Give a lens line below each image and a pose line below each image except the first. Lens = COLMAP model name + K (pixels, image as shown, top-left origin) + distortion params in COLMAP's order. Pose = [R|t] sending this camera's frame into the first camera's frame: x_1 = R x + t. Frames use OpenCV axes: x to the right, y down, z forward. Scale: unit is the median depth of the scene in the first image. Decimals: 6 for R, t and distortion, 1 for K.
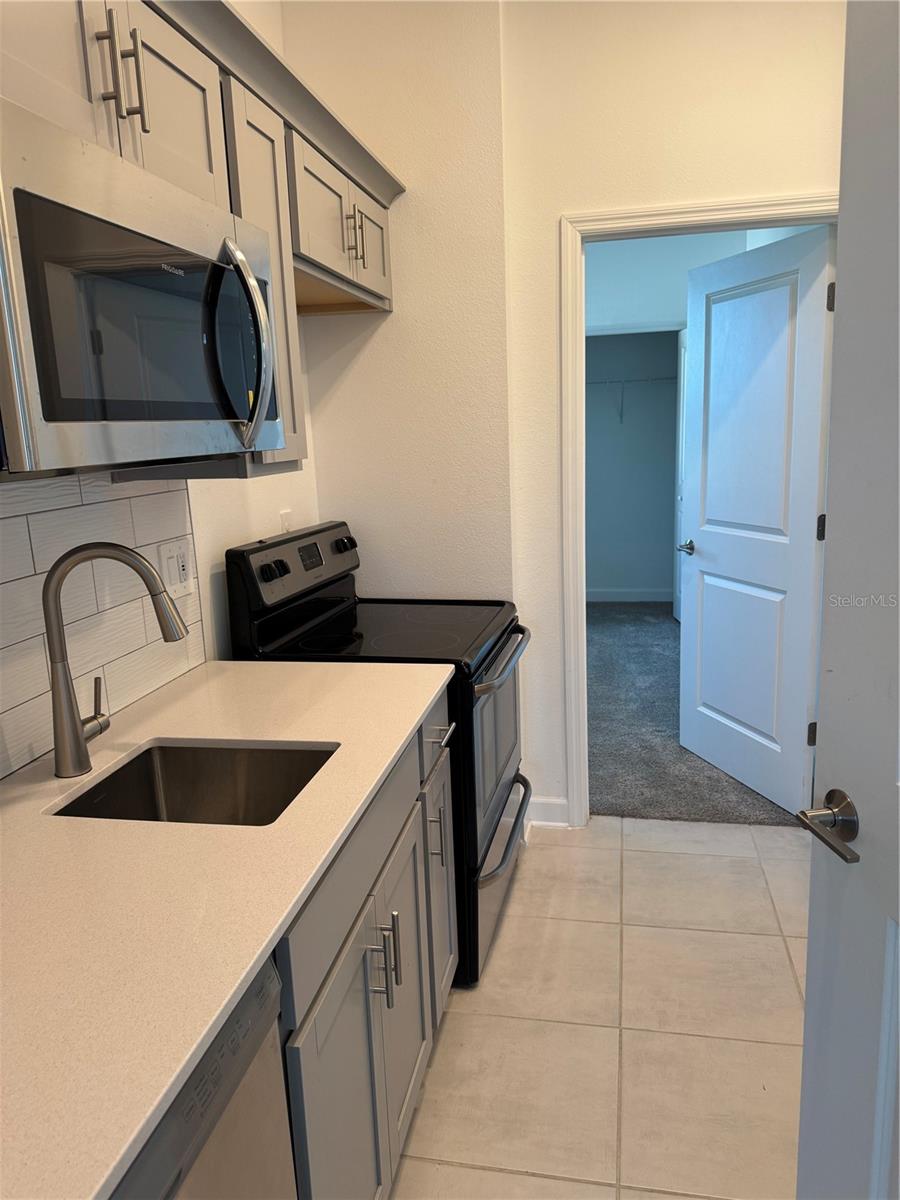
lens RADIAL K [[855.5, 0, 453.8], [0, 855.5, 603.9], [0, 0, 1]] dist [0.073856, -0.090105]
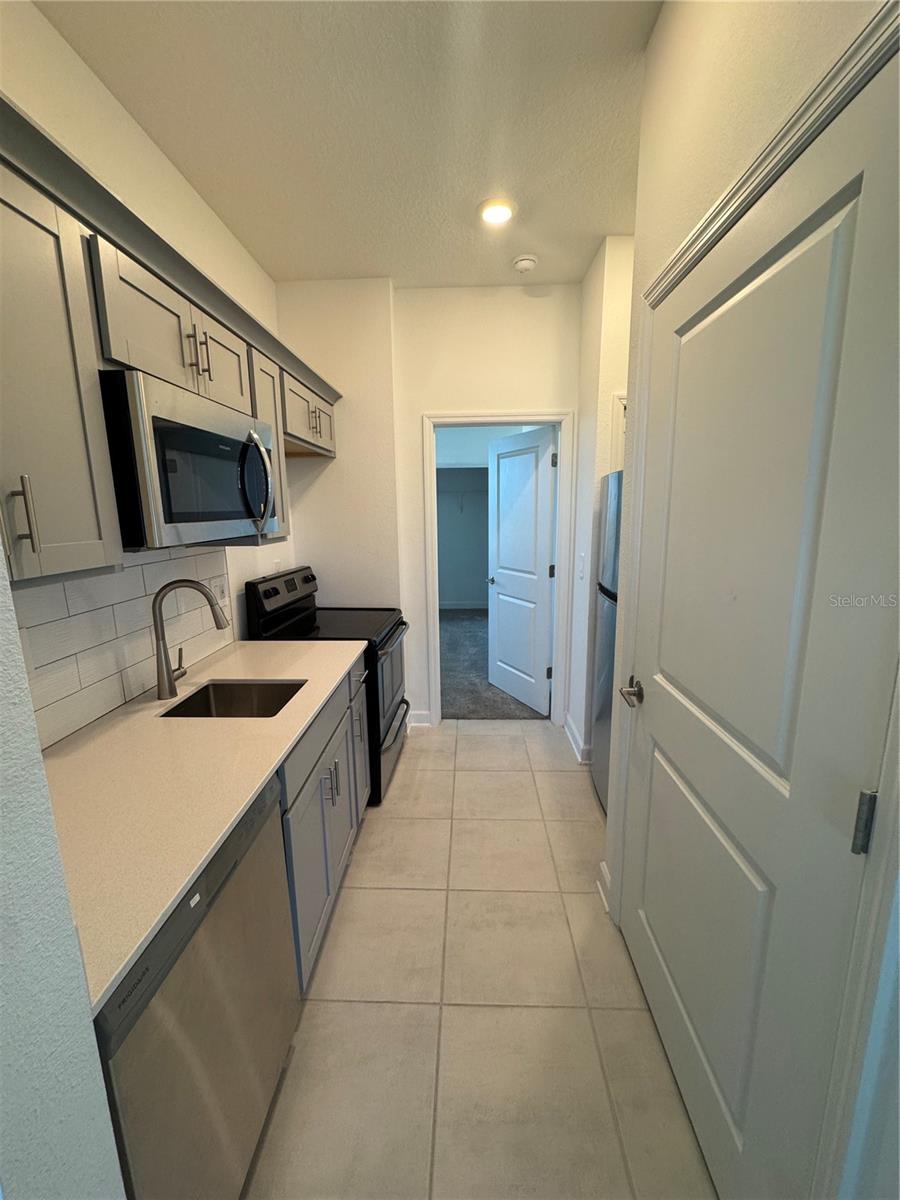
lens RADIAL K [[487.1, 0, 450.5], [0, 487.1, 599.3], [0, 0, 1]] dist [-0.007807, 0.000100]
pose [[0.987852, -0.004042, 0.155347, 0.016828], [0.007664, 0.999712, -0.022729, 0.003261], [-0.155210, 0.023644, 0.987599, -0.144529]]
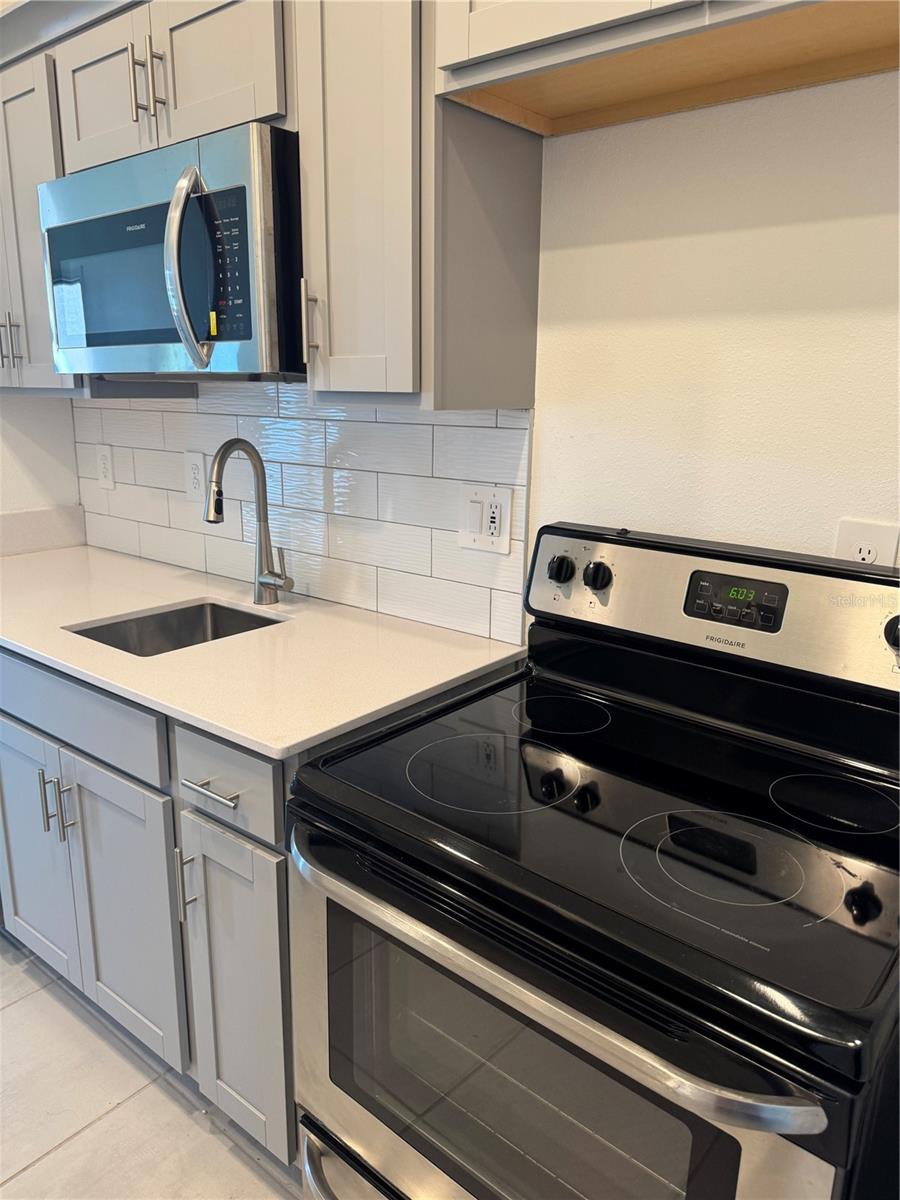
lens RADIAL K [[855.5, 0, 447.1], [0, 855.5, 590.7], [0, 0, 1]] dist [0.073856, -0.090105]
pose [[-0.479067, 0.231247, -0.846770, 0.465977], [-0.172587, 0.921029, 0.349169, -0.281171], [0.860644, 0.313416, -0.401324, 1.406781]]
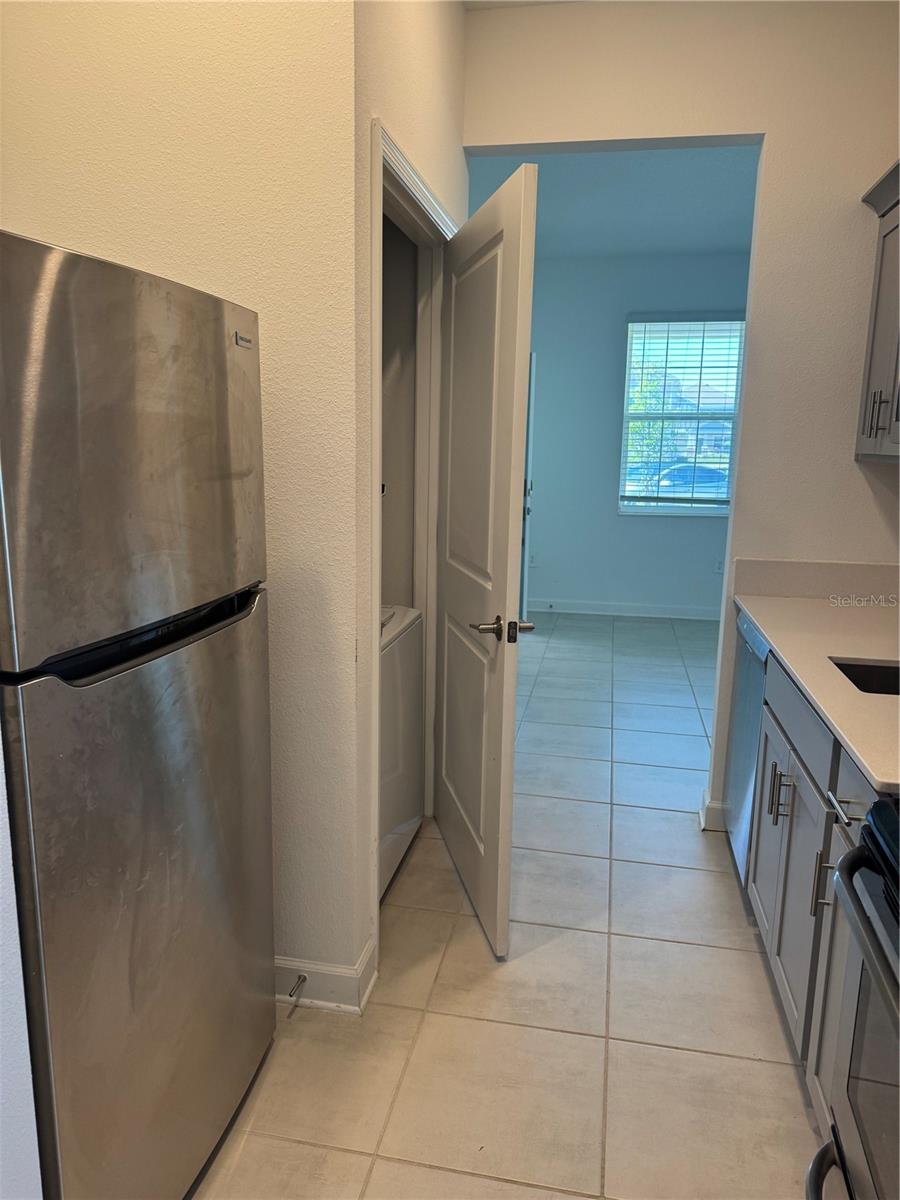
lens RADIAL K [[855.5, 0, 447.9], [0, 855.5, 600.4], [0, 0, 1]] dist [0.073856, -0.090105]
pose [[-0.999878, 0.014485, 0.005801, 0.353803], [0.015603, 0.925349, 0.378795, -0.339148], [0.000119, 0.378839, -0.925463, 1.686926]]
